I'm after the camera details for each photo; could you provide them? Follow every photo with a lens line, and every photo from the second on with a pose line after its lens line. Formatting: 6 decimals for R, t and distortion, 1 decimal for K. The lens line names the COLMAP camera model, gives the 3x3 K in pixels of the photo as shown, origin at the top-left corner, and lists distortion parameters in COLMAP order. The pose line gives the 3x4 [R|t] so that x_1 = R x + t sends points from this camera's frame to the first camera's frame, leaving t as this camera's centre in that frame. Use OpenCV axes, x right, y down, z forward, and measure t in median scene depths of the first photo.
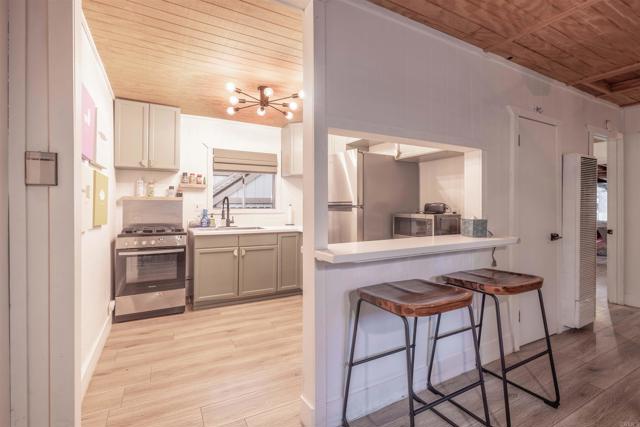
lens RADIAL K [[289.2, 0, 368.2], [0, 289.2, 199.5], [0, 0, 1]] dist [0.001160, 0.000152]
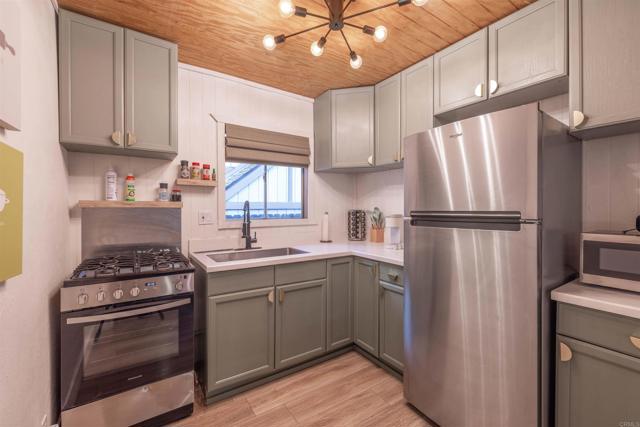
lens RADIAL K [[276.3, 0, 316.1], [0, 276.3, 209.7], [0, 0, 1]] dist [-0.001608, -0.000111]
pose [[0.998397, 0.003214, -0.056503, -0.342271], [-0.001595, 0.999587, 0.028679, -0.008761], [0.056572, -0.028543, 0.997990, 0.461597]]
